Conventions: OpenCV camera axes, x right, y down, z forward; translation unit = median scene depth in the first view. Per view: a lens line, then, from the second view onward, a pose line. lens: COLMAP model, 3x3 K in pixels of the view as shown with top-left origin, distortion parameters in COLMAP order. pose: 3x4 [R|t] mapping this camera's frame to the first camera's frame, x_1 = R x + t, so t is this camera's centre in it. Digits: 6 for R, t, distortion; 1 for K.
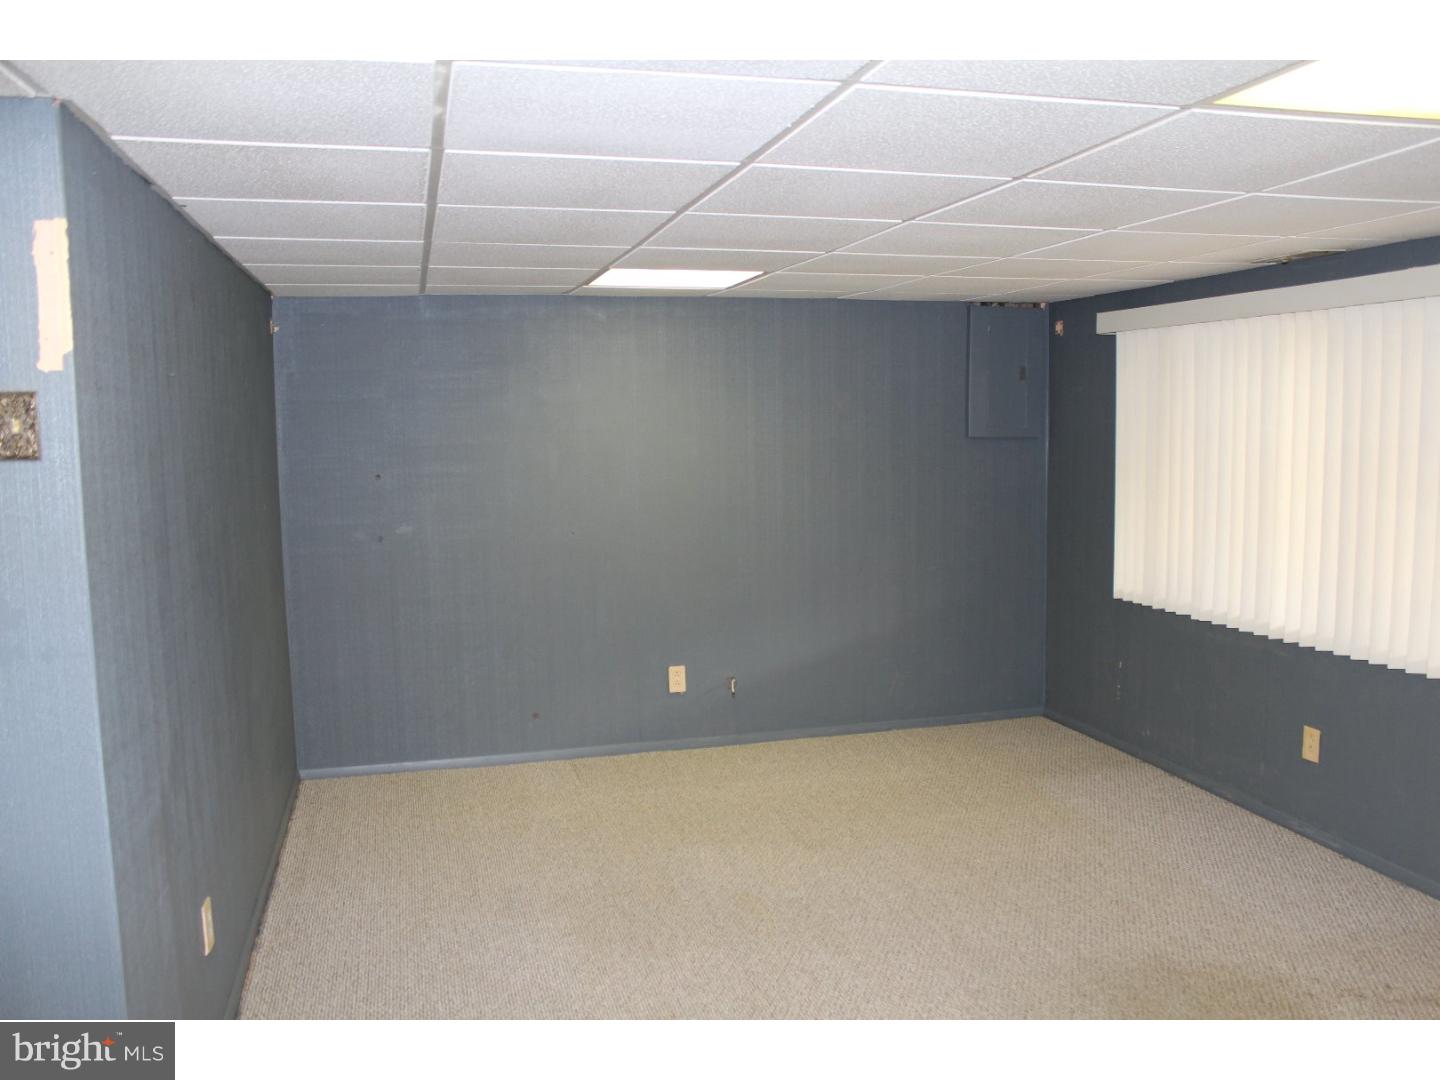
lens RADIAL K [[1213.1, 0, 732.9], [0, 1213.1, 558.9], [0, 0, 1]] dist [-0.167716, 0.147518]
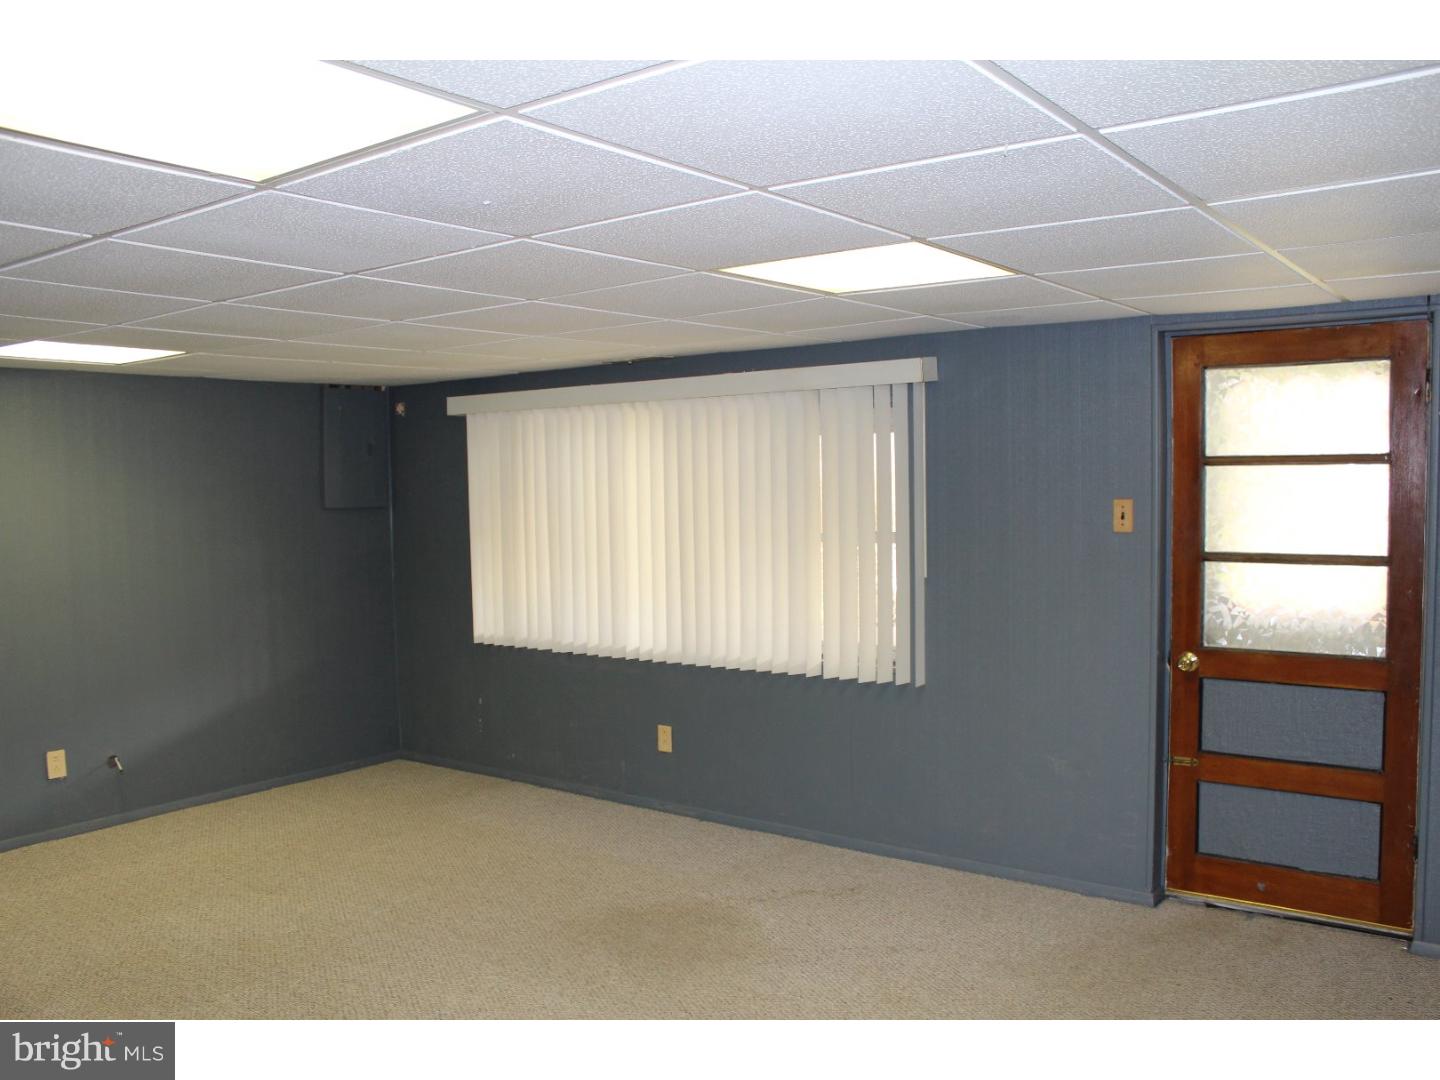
lens RADIAL K [[1213.1, 0, 732.9], [0, 1213.1, 558.9], [0, 0, 1]] dist [-0.167716, 0.147518]
pose [[0.783790, -0.039800, 0.619749, -0.205813], [0.079208, 0.996201, -0.036197, 0.013874], [-0.615954, 0.077460, 0.783965, -0.072274]]
